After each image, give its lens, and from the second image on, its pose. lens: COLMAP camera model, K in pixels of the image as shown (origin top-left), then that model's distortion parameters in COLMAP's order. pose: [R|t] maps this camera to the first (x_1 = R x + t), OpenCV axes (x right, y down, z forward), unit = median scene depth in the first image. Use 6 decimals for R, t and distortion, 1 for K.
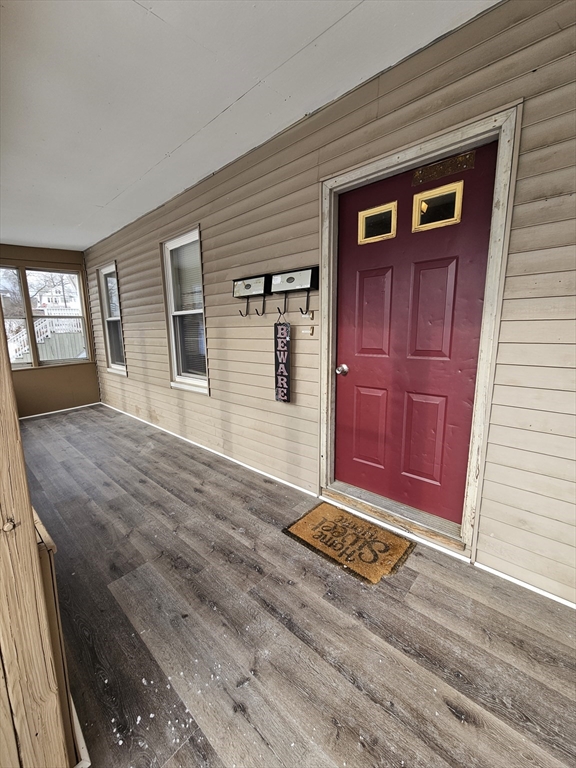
lens RADIAL K [[311.5, 0, 287.8], [0, 311.5, 385.4], [0, 0, 1]] dist [-0.004669, 0.001228]
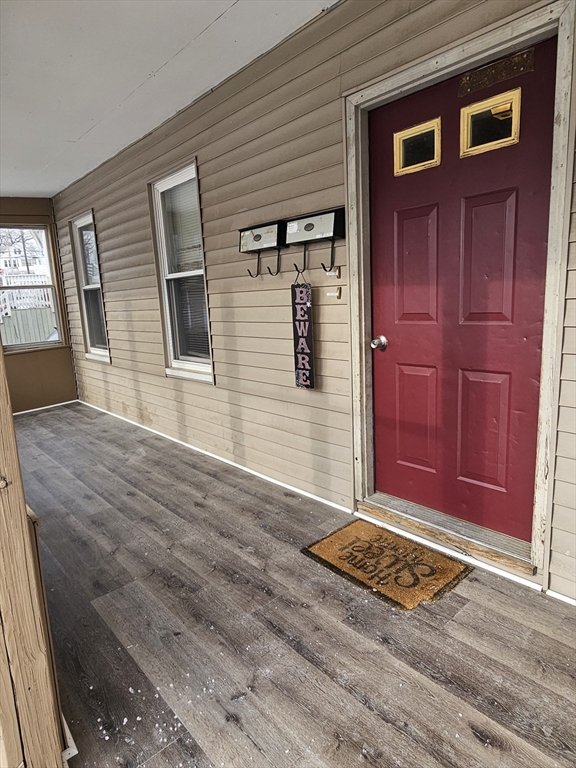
lens RADIAL K [[471.9, 0, 290.6], [0, 471.9, 382.5], [0, 0, 1]] dist [-0.000006, -0.002192]
pose [[0.993083, -0.016292, -0.116280, 0.085245], [0.017415, 0.999811, 0.008647, 0.029469], [0.116117, -0.010612, 0.993179, -0.148089]]
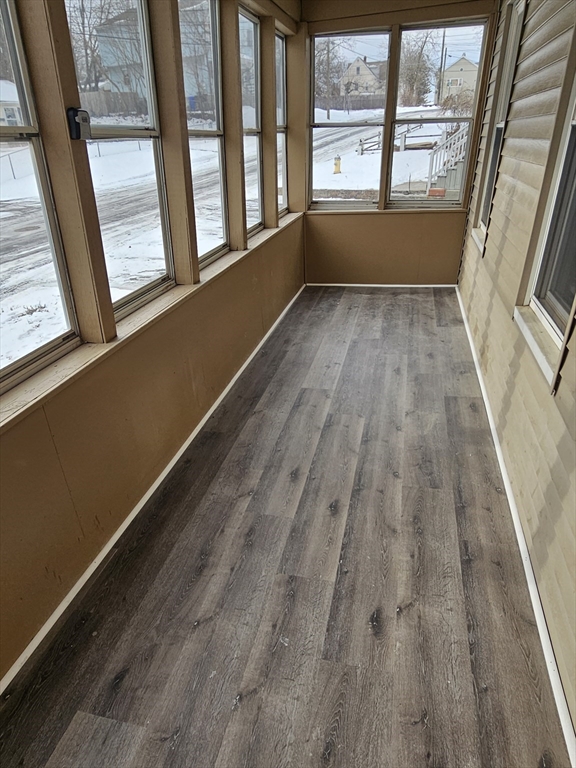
lens RADIAL K [[480.8, 0, 287.8], [0, 480.8, 386.9], [0, 0, 1]] dist [0.004397, -0.000344]
pose [[0.486081, 0.409078, -0.772257, 0.017752], [-0.142254, 0.908928, 0.391936, -0.187784], [0.862258, -0.080656, 0.500006, 0.655415]]
